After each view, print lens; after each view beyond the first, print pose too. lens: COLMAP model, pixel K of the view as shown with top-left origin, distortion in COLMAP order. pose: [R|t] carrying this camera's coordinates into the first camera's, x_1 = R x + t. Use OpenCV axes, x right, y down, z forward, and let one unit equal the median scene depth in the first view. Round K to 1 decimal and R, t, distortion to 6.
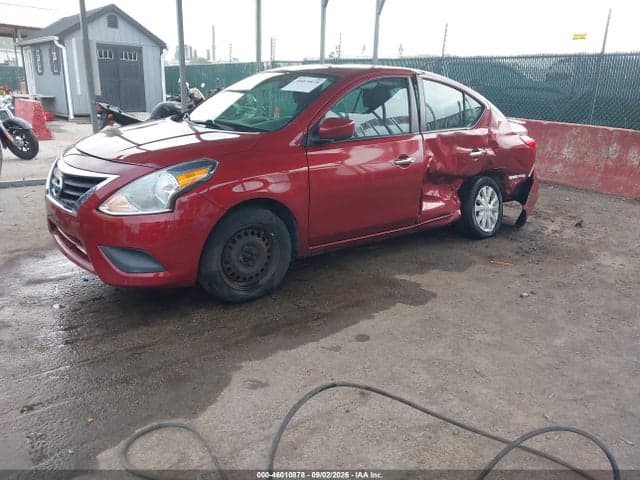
lens RADIAL K [[510.2, 0, 320.0], [0, 510.2, 240.0], [0, 0, 1]] dist [0.008551, -0.005907]
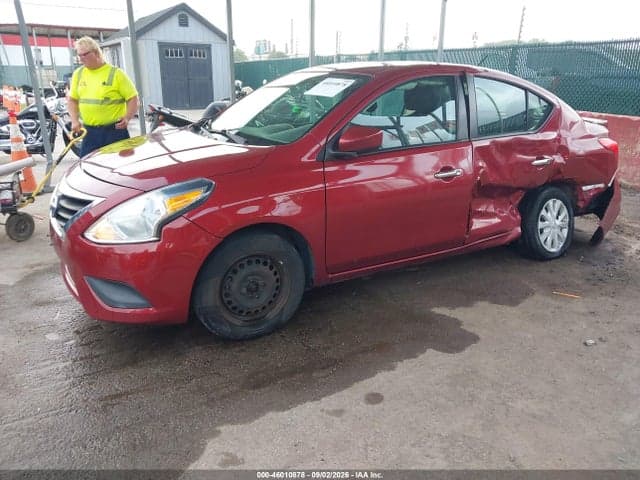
lens RADIAL K [[510.2, 0, 320.0], [0, 510.2, 240.0], [0, 0, 1]] dist [-0.004531, 0.006577]
pose [[0.989422, 0.021085, -0.143524, 0.079555], [-0.018806, 0.999675, 0.017214, -0.055354], [0.143840, -0.014332, 0.989497, 0.125149]]
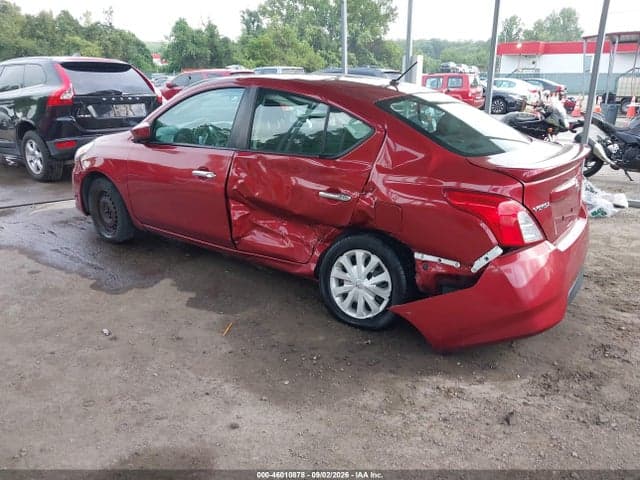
lens RADIAL K [[488.1, 0, 329.7], [0, 488.1, 250.0], [0, 0, 1]] dist [0.001971, -0.004165]
pose [[0.245417, 0.292711, -0.924170, 1.120443], [-0.274883, 0.935209, 0.223211, -0.292963], [0.929629, 0.199259, 0.309978, 0.963652]]
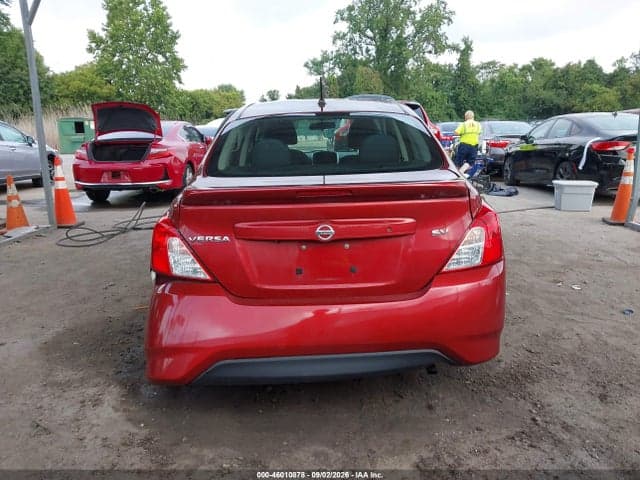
lens RADIAL K [[510.2, 0, 320.0], [0, 510.2, 240.0], [0, 0, 1]] dist [0.008551, -0.005907]
pose [[-0.640845, 0.143297, -0.754178, 0.901390], [-0.217040, 0.908521, 0.357047, -0.508881], [0.736350, 0.392499, -0.551120, 1.846736]]
